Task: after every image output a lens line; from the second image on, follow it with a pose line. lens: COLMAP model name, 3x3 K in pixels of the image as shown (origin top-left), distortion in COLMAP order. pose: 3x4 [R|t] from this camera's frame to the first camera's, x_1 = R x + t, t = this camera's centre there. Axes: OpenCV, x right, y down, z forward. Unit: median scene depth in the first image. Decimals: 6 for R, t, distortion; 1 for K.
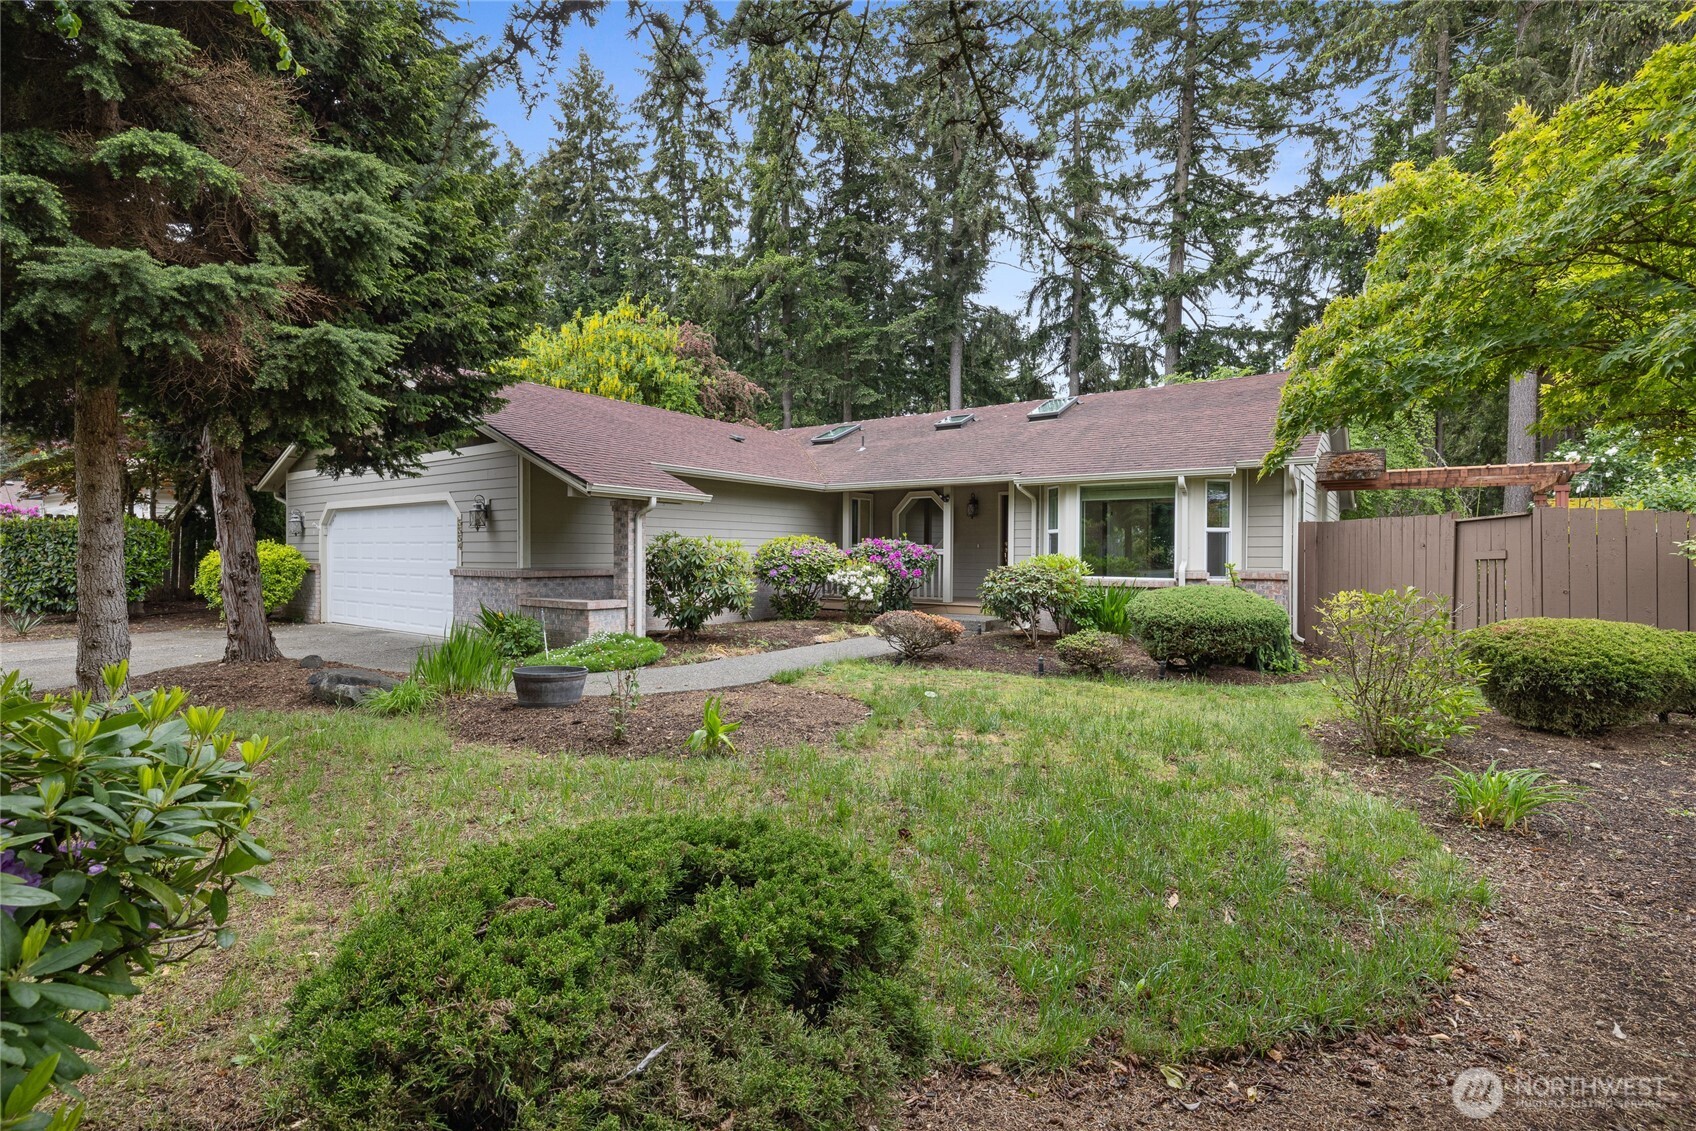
lens RADIAL K [[809.5, 0, 848.0], [0, 809.5, 565.5], [0, 0, 1]] dist [-0.005983, 0.000633]
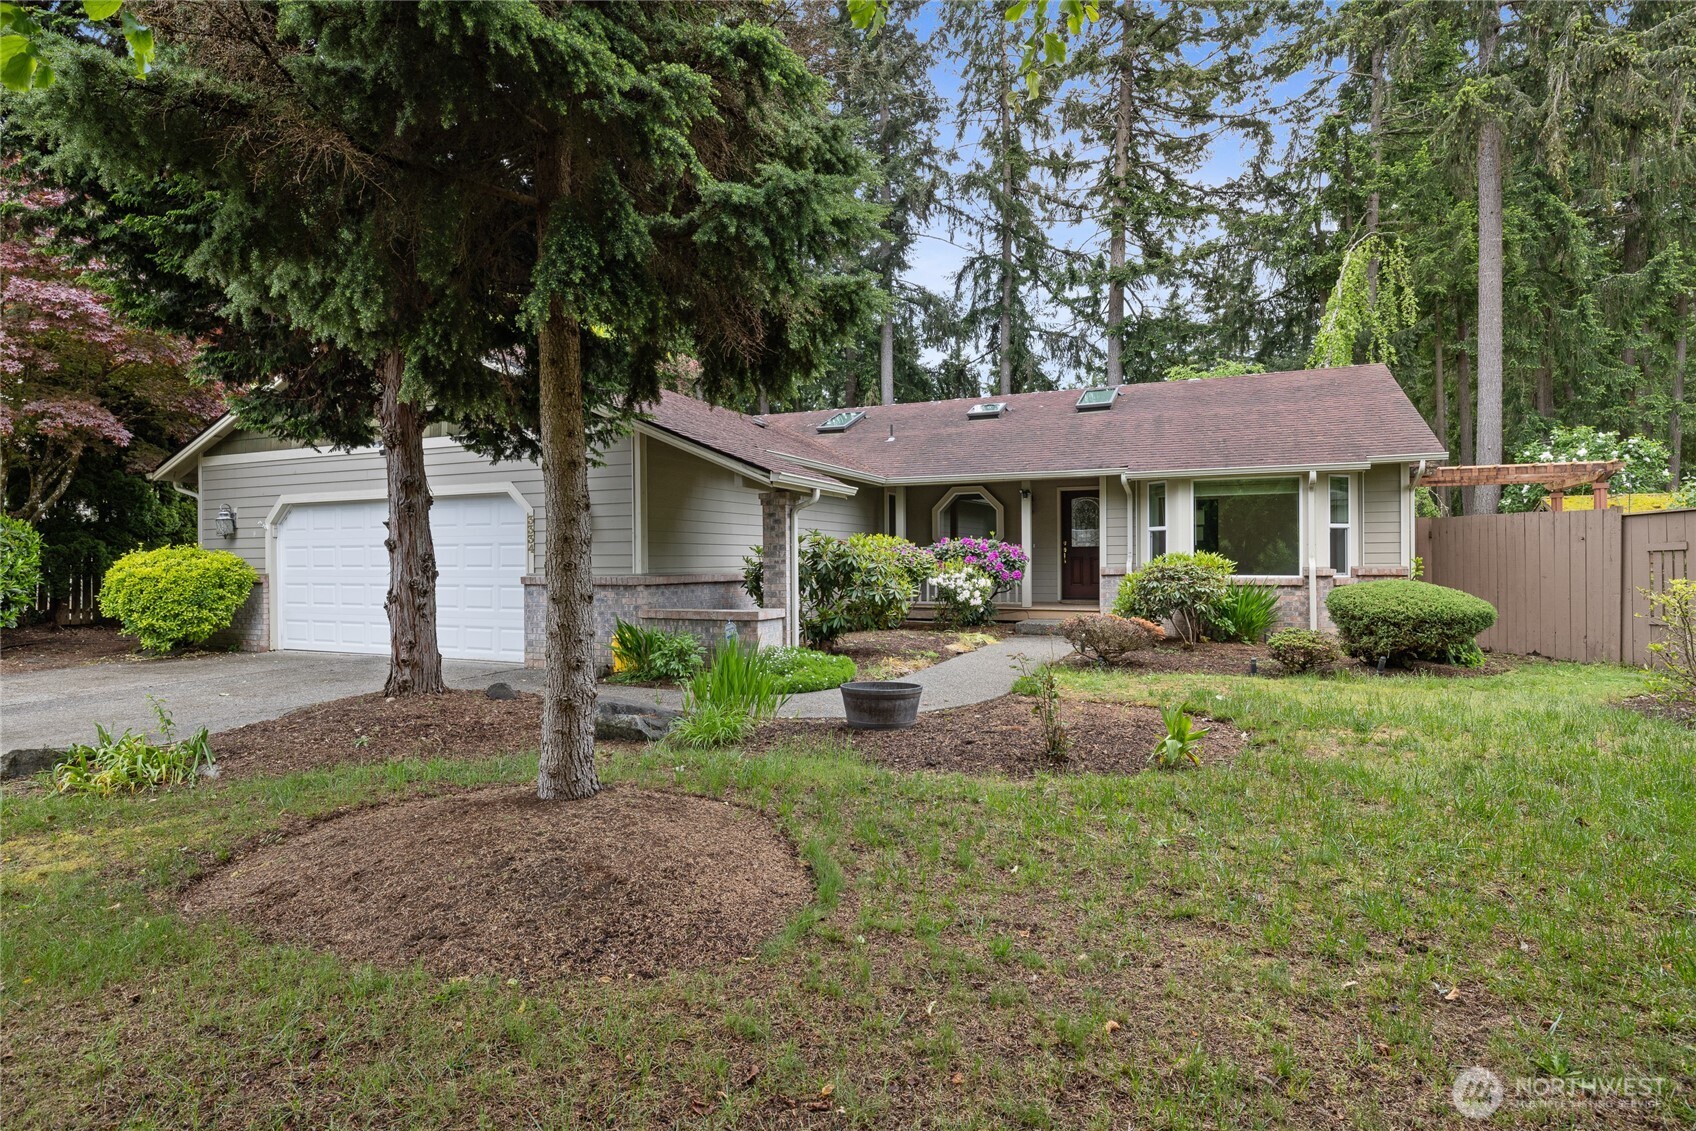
lens RADIAL K [[919.4, 0, 848.0], [0, 919.4, 565.5], [0, 0, 1]] dist [-0.000928, -0.001637]
pose [[0.978260, -0.011563, 0.207062, -0.239861], [0.013474, 0.999879, -0.007818, 0.003204], [-0.206946, 0.010438, 0.978297, 0.017681]]
